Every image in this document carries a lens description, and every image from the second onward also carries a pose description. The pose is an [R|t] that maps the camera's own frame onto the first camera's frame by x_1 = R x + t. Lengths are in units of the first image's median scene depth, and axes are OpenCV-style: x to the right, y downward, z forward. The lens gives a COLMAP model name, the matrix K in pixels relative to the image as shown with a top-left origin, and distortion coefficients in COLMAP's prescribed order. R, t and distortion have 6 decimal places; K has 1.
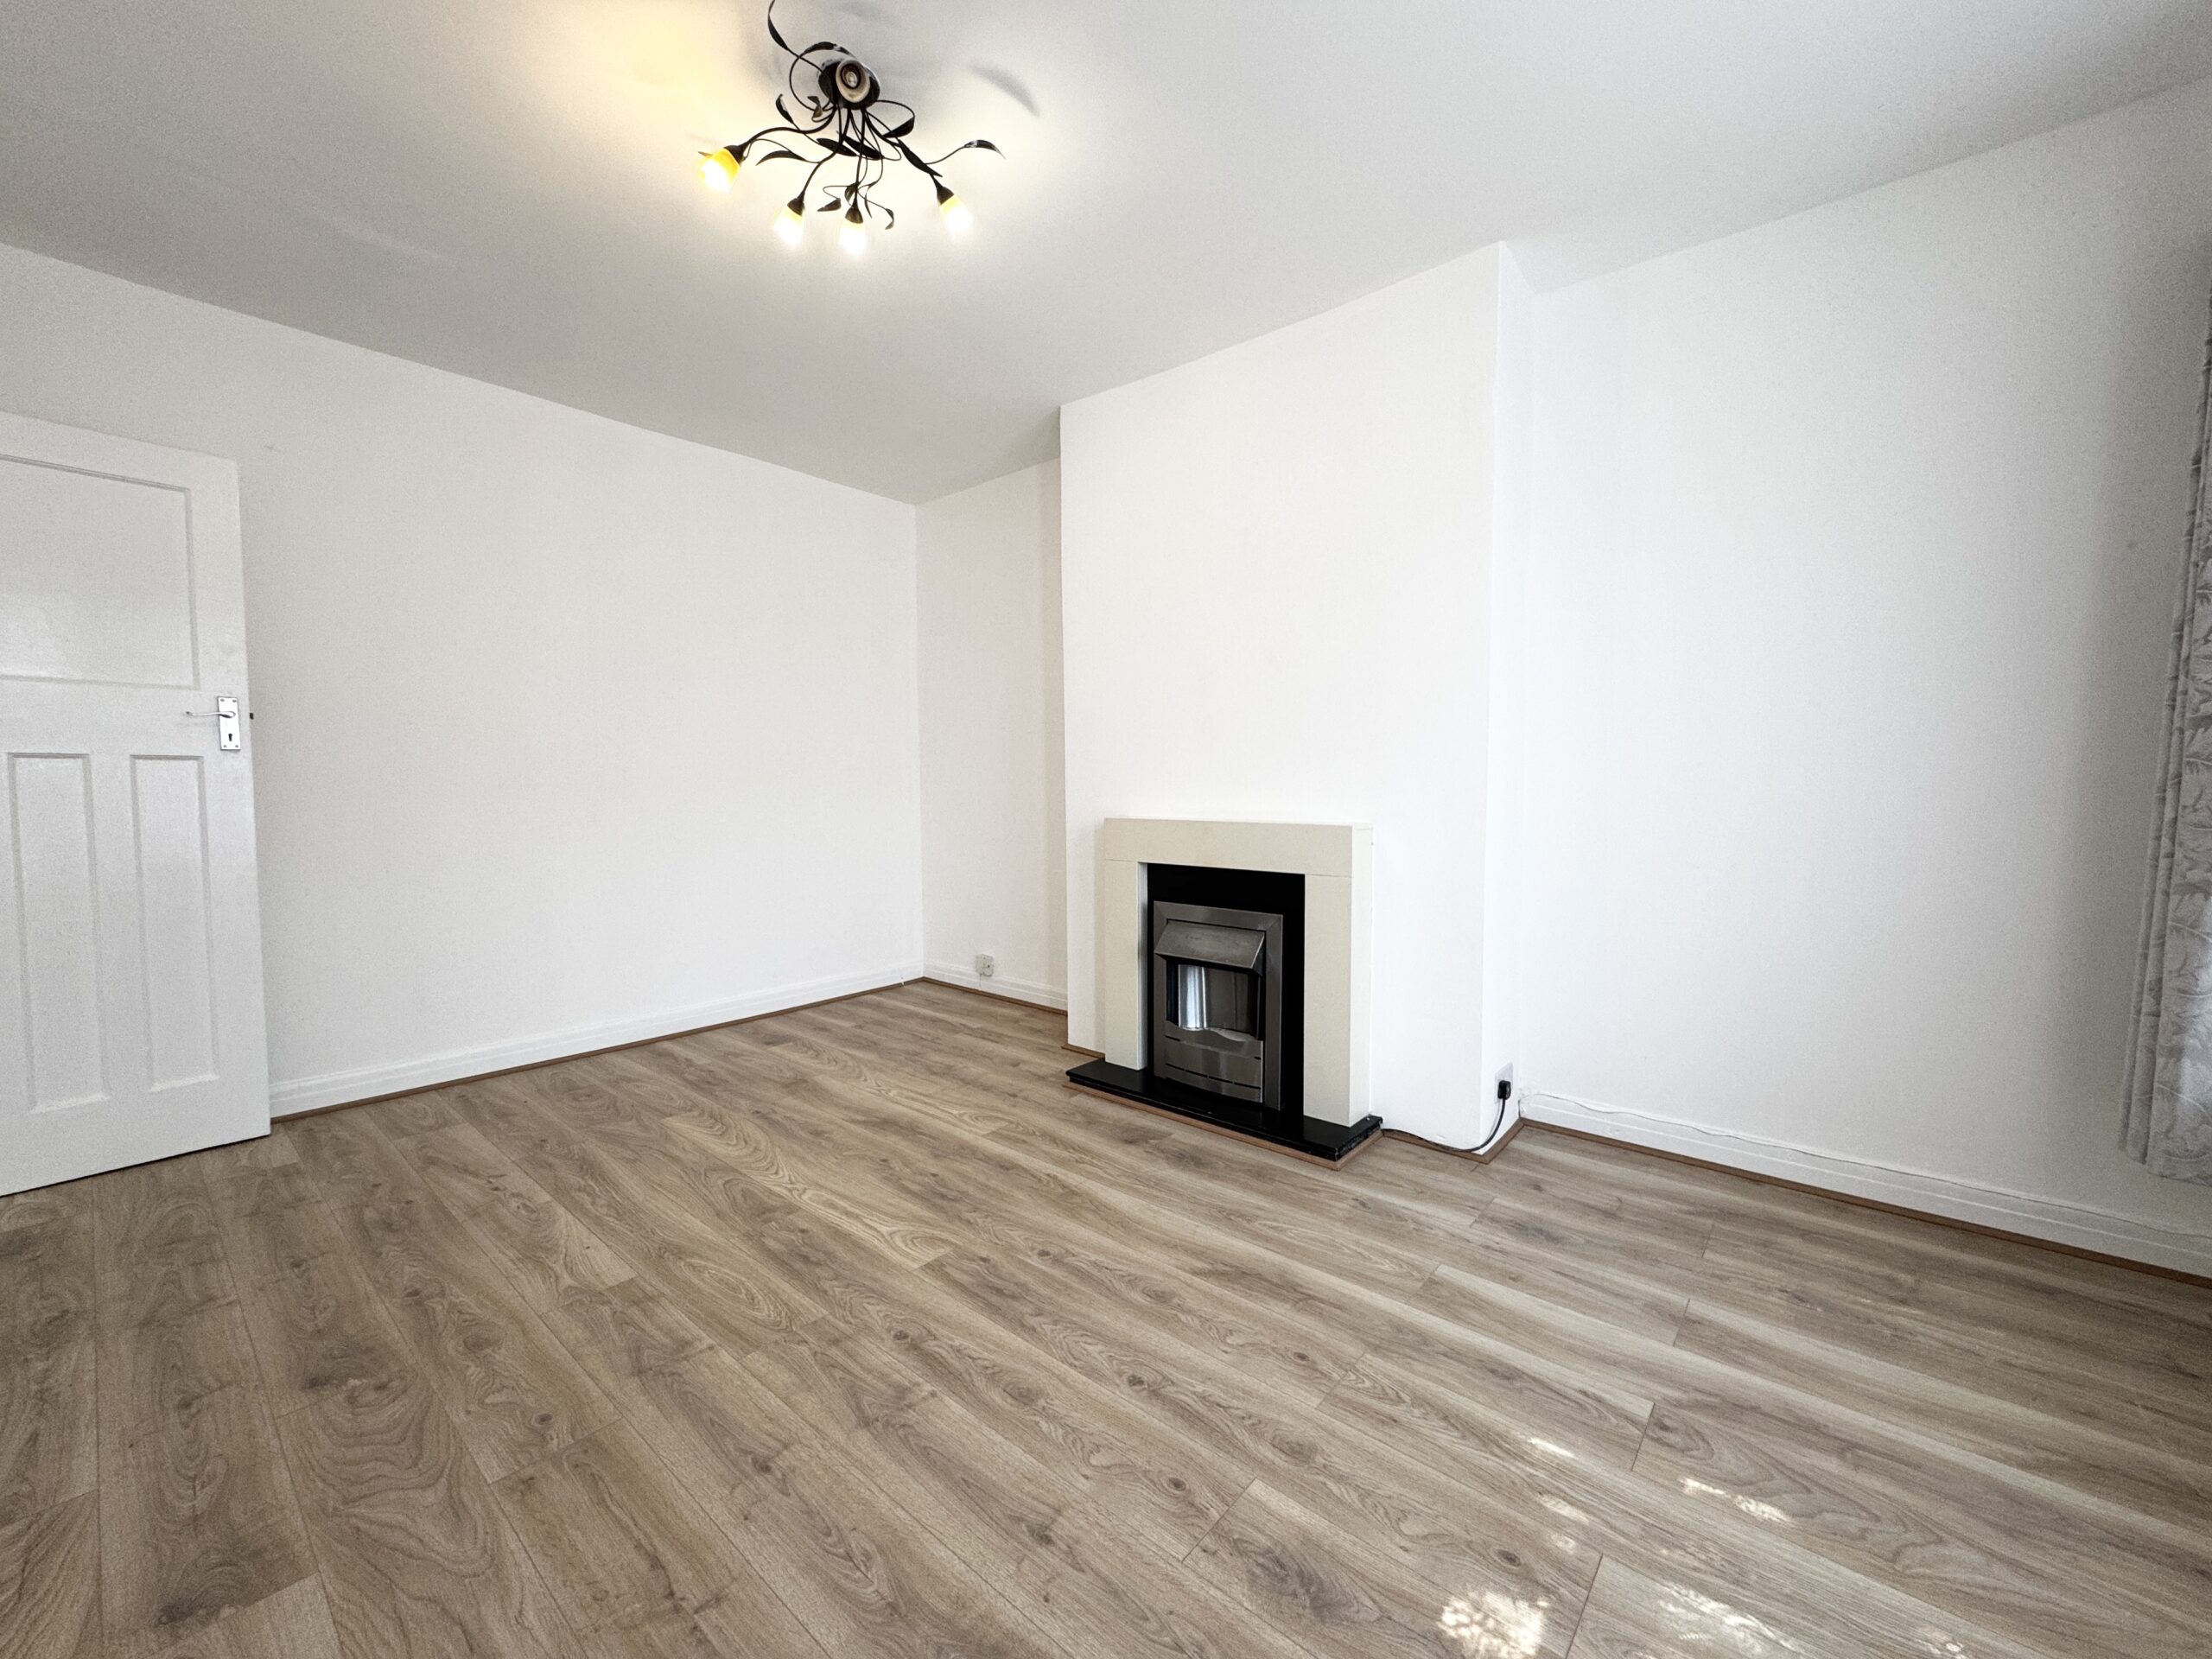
lens RADIAL K [[884.0, 0, 1103.0], [0, 884.0, 830.7], [0, 0, 1]] dist [-0.005153, 0.000707]
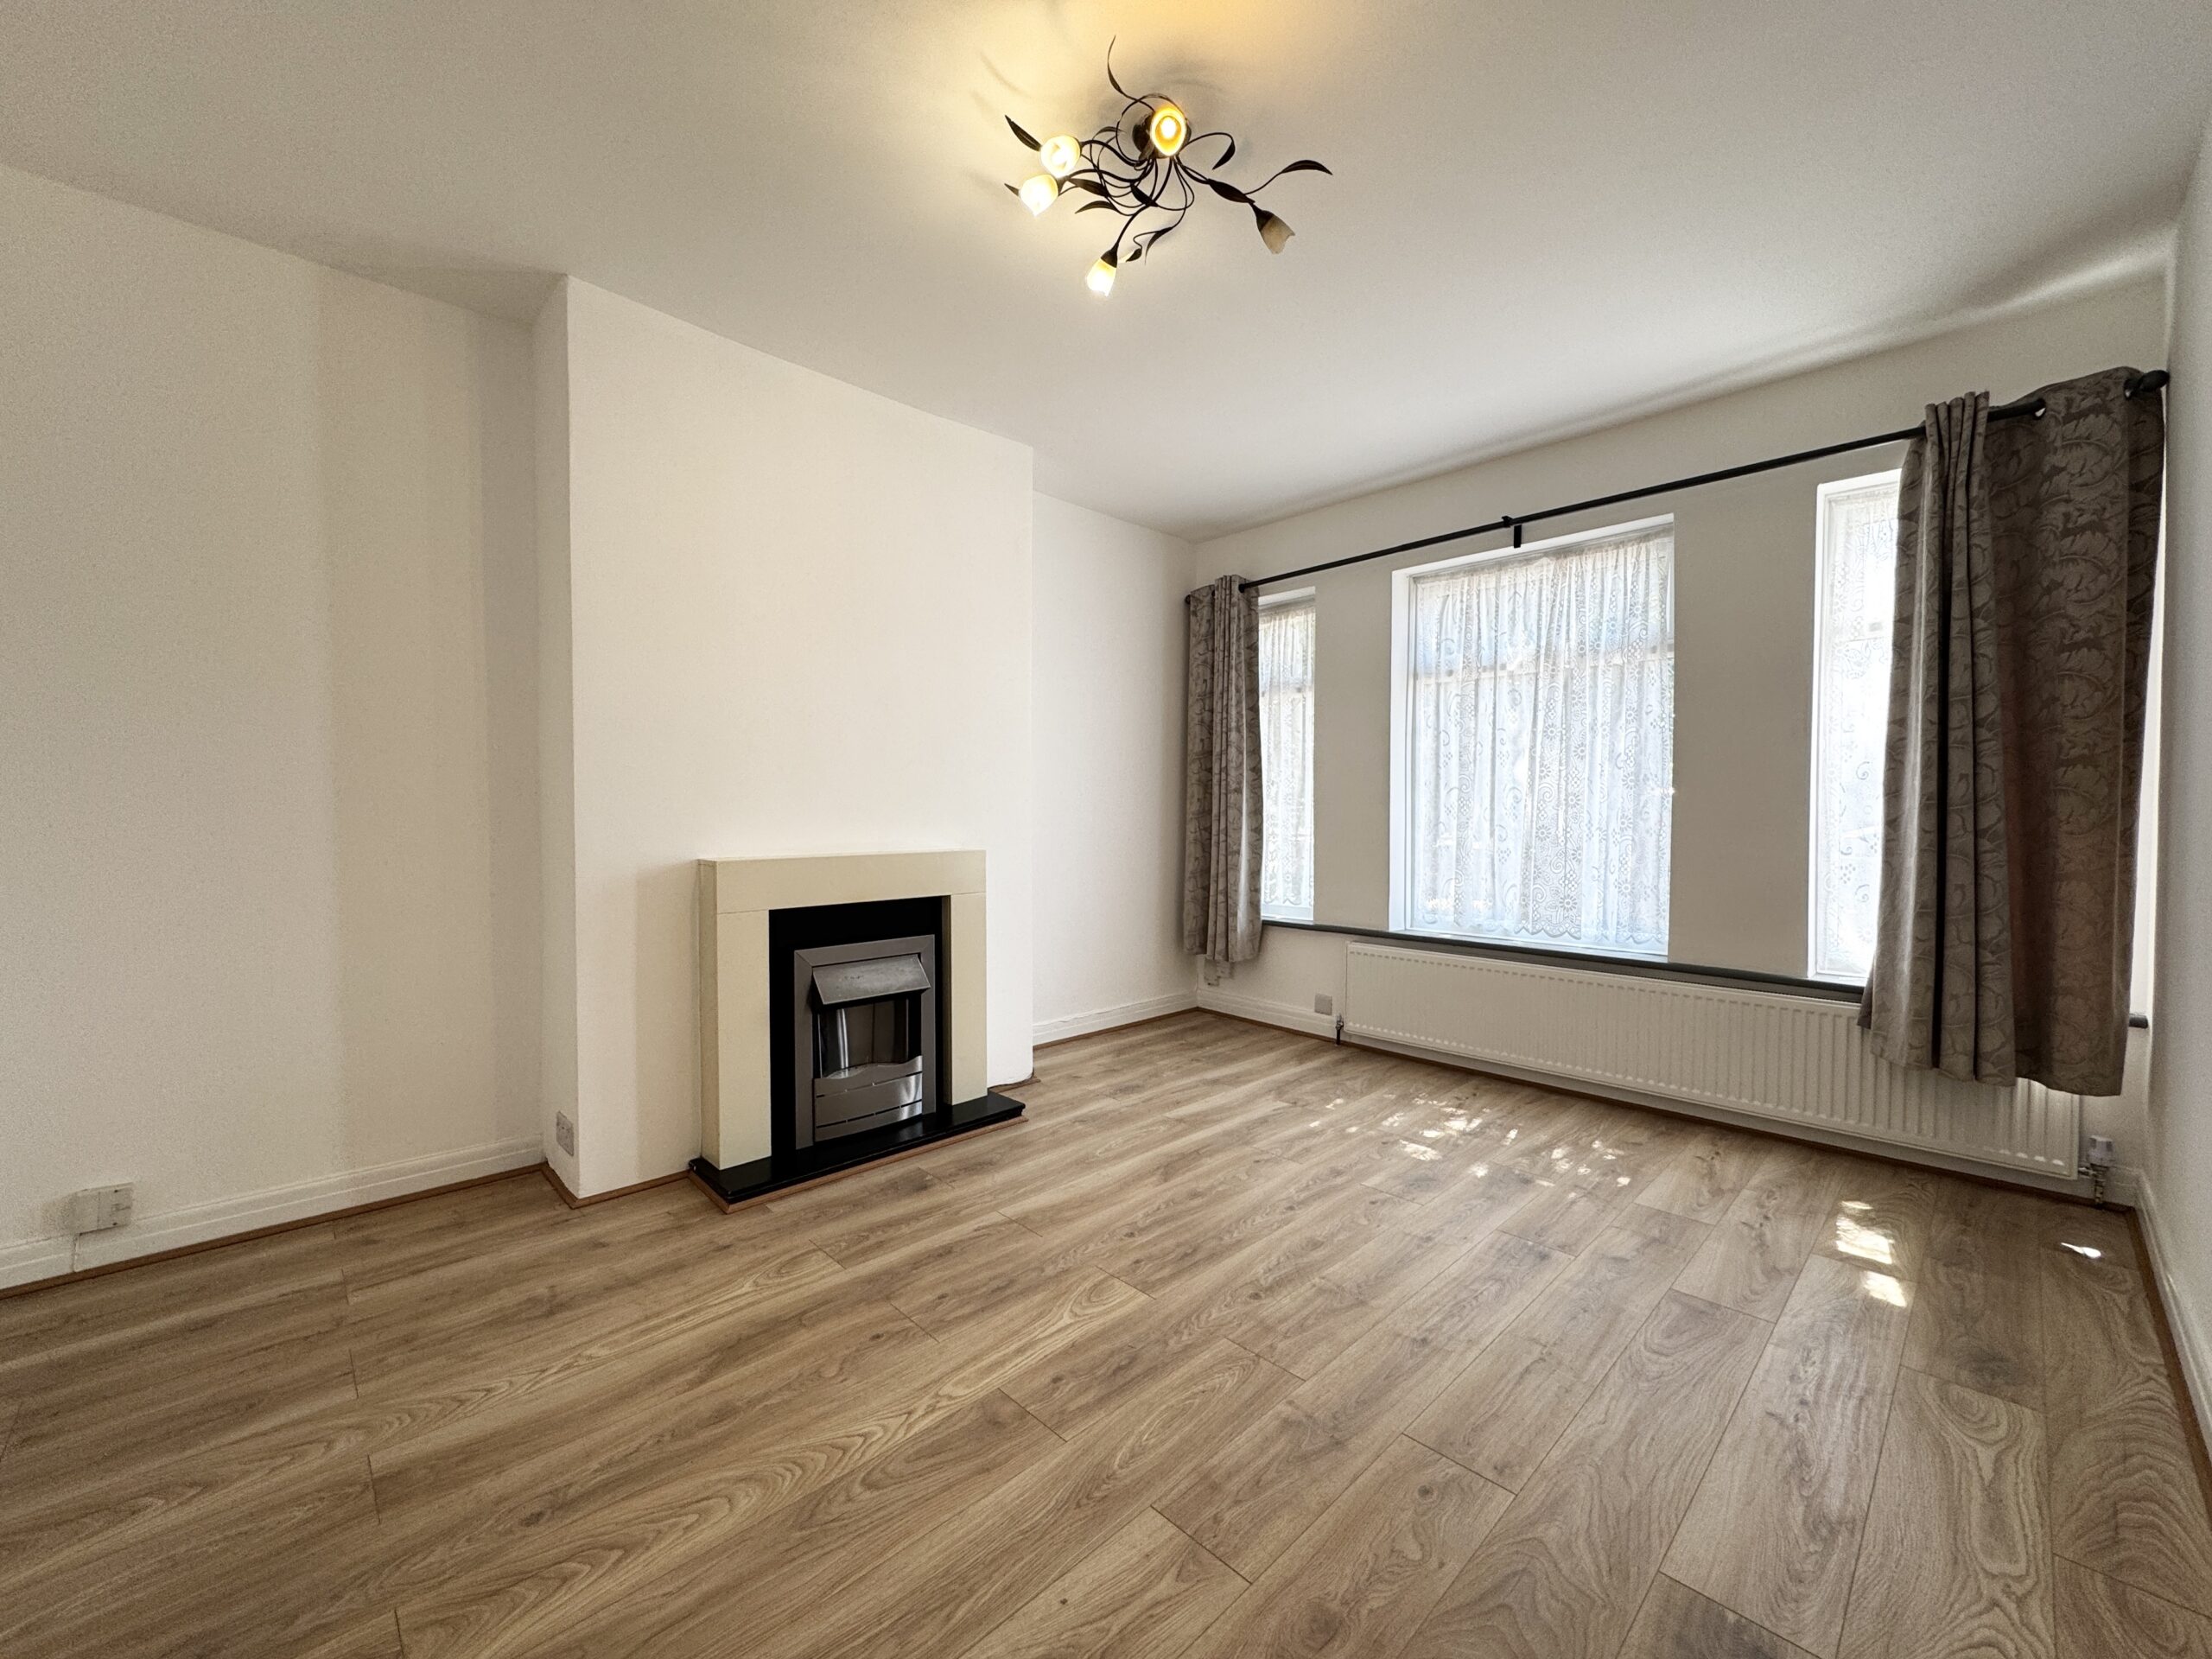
lens RADIAL K [[884.0, 0, 1103.0], [0, 884.0, 830.7], [0, 0, 1]] dist [-0.005153, 0.000707]
pose [[0.091865, -0.023798, 0.995487, -1.103091], [0.057667, 0.998164, 0.018541, -0.054492], [-0.994100, 0.055704, 0.093069, 0.843610]]
